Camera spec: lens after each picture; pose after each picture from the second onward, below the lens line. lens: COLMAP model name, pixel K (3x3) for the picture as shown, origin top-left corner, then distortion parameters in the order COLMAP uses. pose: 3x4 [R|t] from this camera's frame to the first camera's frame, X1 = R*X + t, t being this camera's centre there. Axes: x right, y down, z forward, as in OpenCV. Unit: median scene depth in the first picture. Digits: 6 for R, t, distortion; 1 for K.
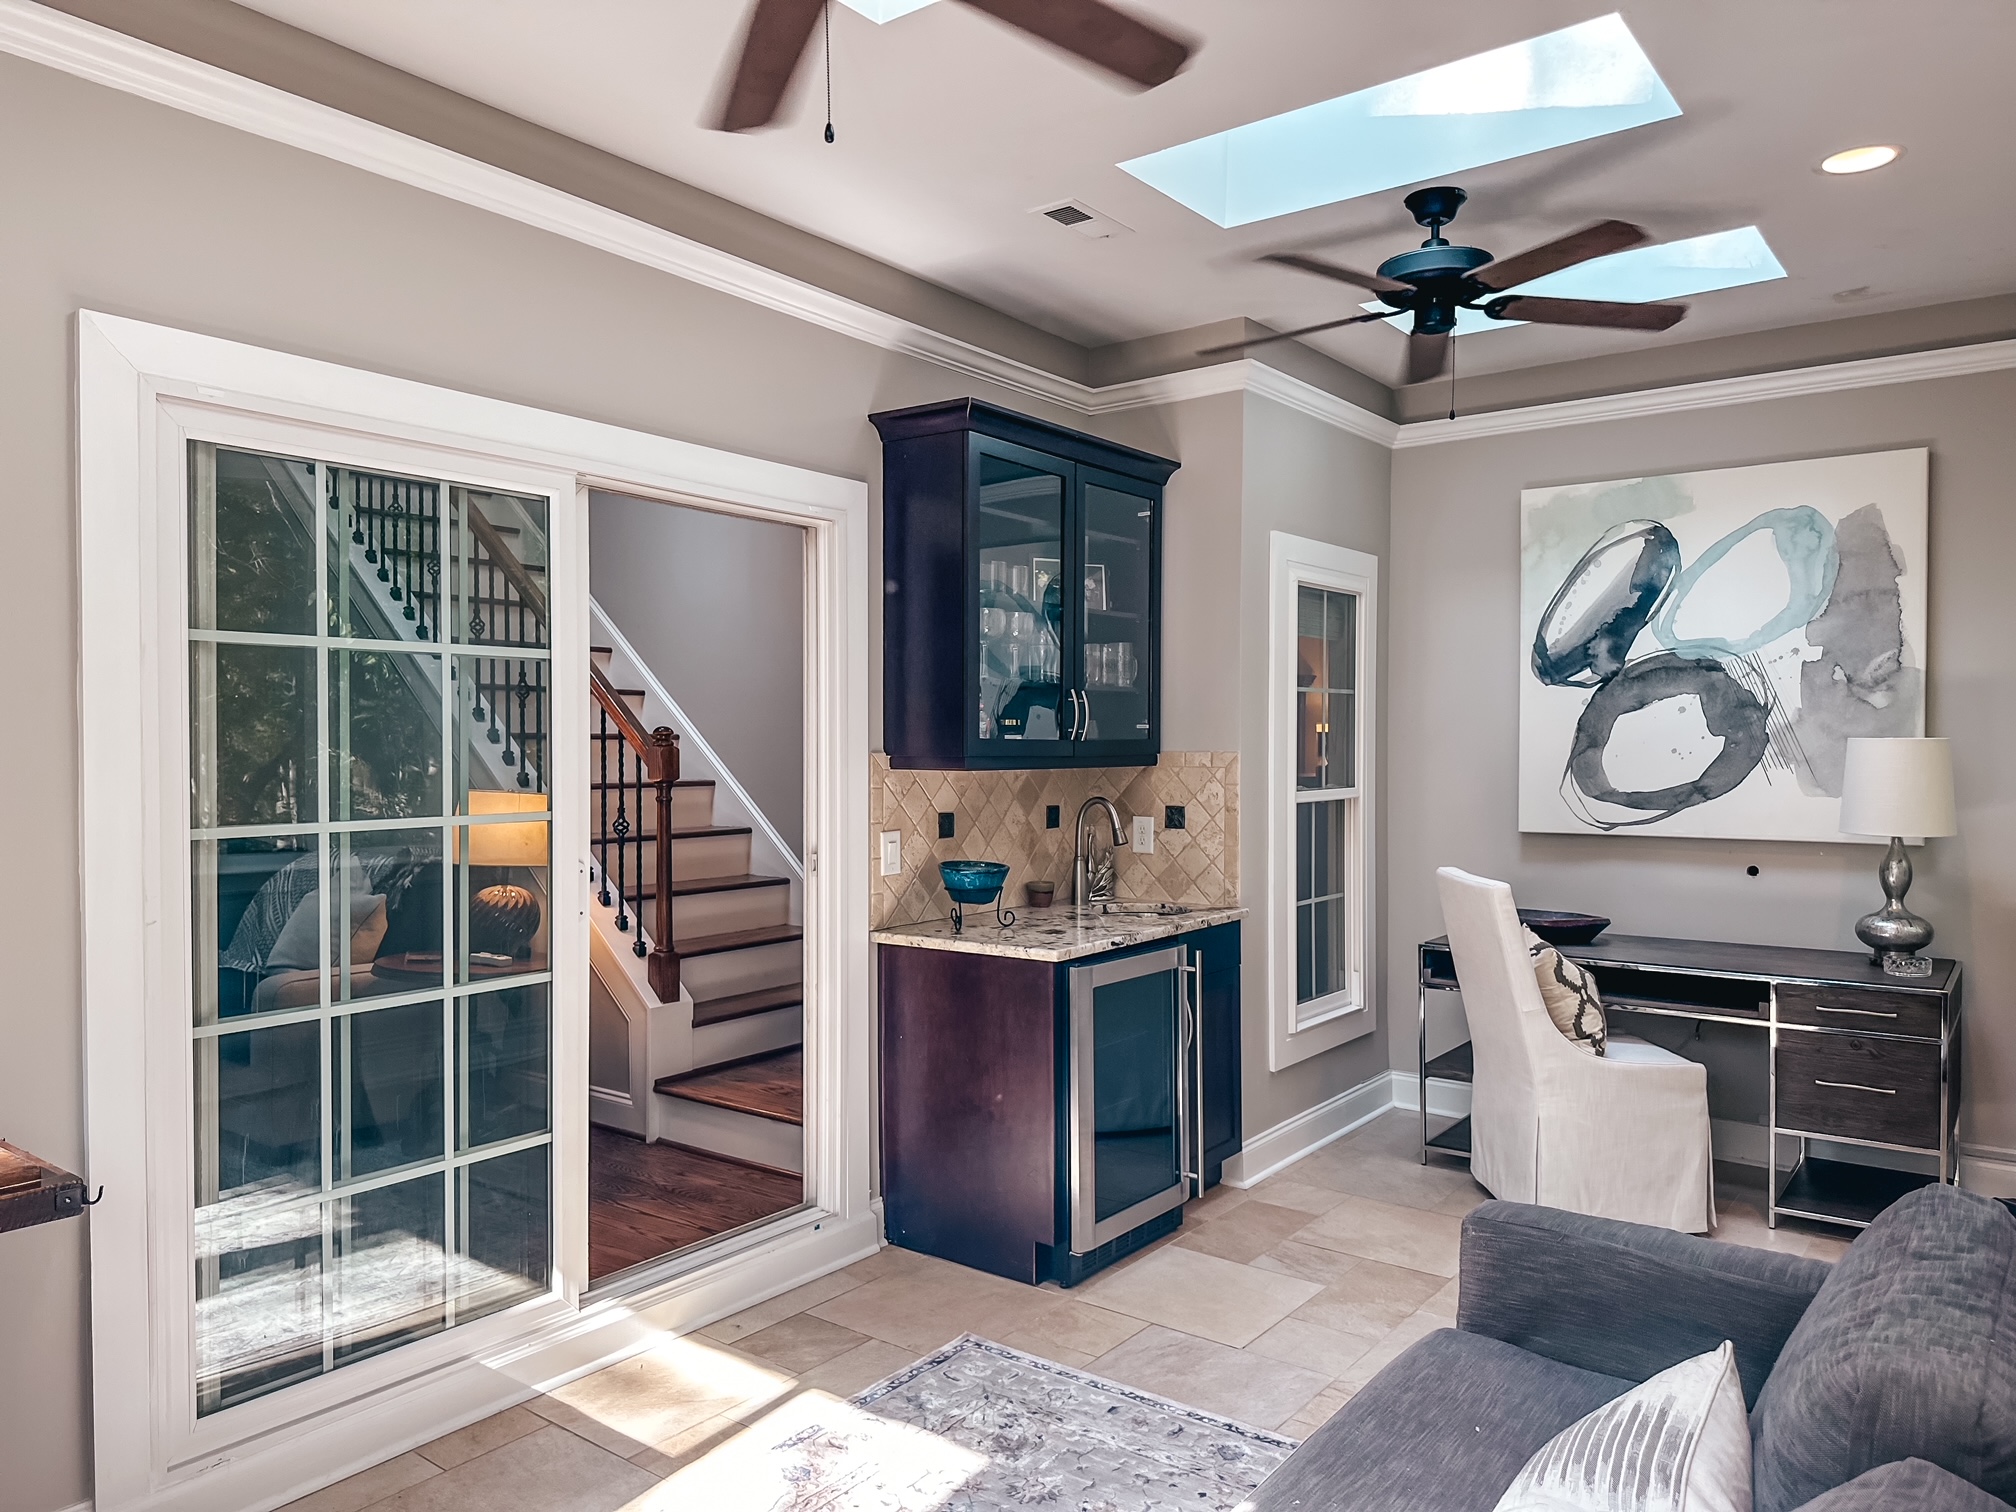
lens RADIAL K [[1415.2, 0, 1009.2], [0, 1415.2, 776.4], [0, 0, 1]] dist [0.074487, -0.107840]
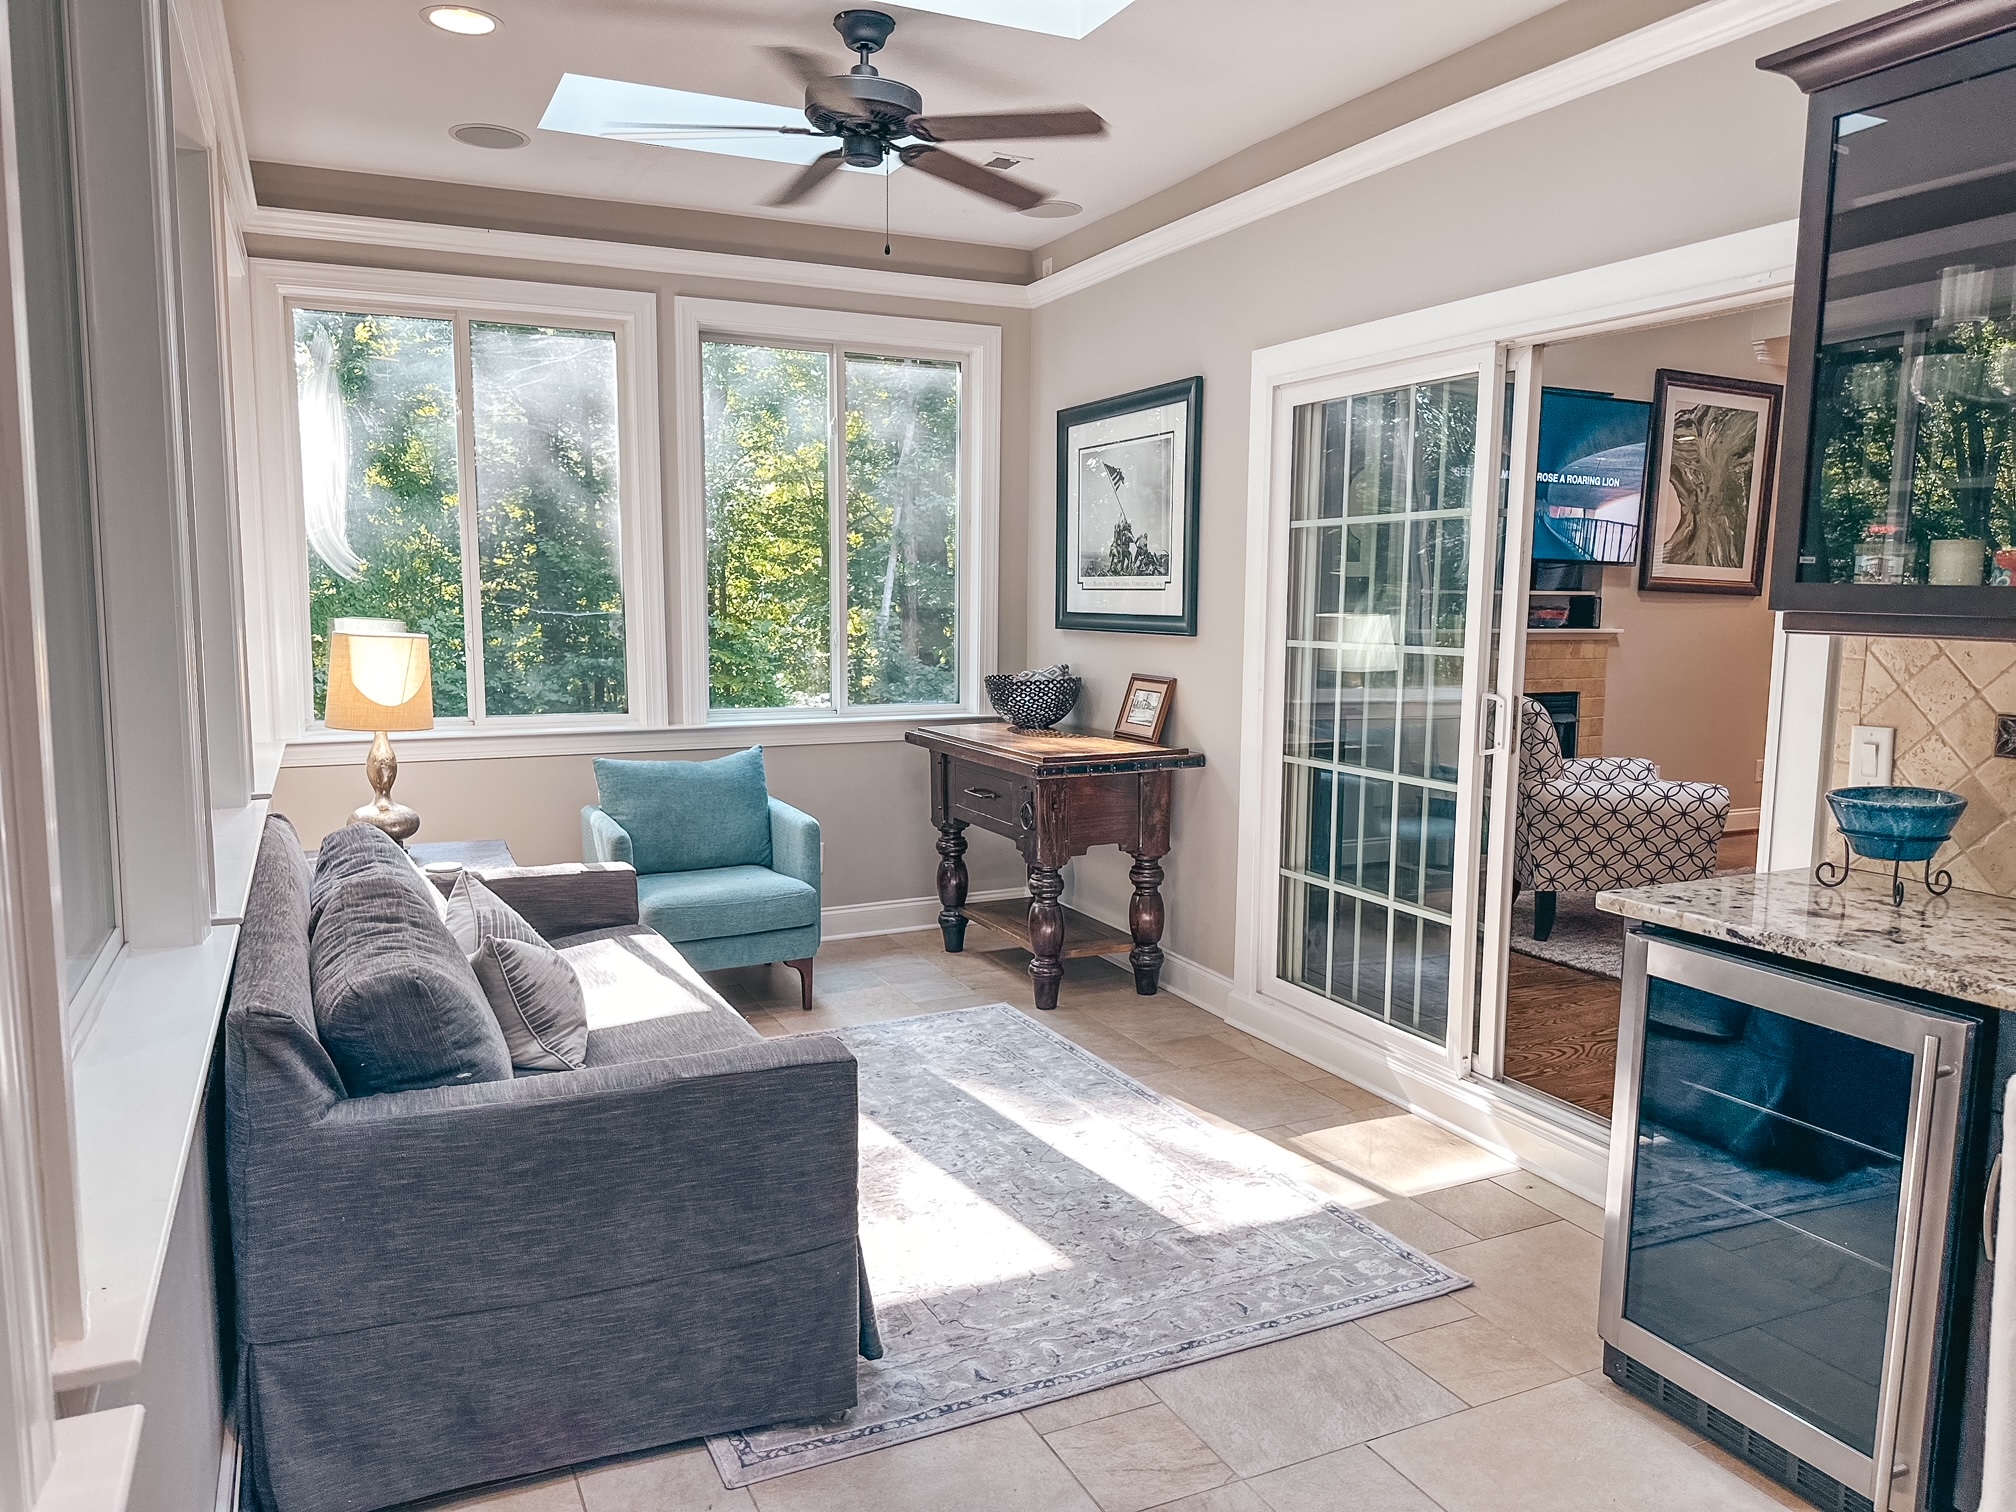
lens RADIAL K [[1415.2, 0, 1009.2], [0, 1415.2, 776.4], [0, 0, 1]] dist [0.074487, -0.107840]
pose [[-0.456941, 0.112517, -0.882352, 0.610033], [-0.023401, 0.990103, 0.138376, -0.016930], [0.889189, 0.083878, -0.449786, 0.827721]]
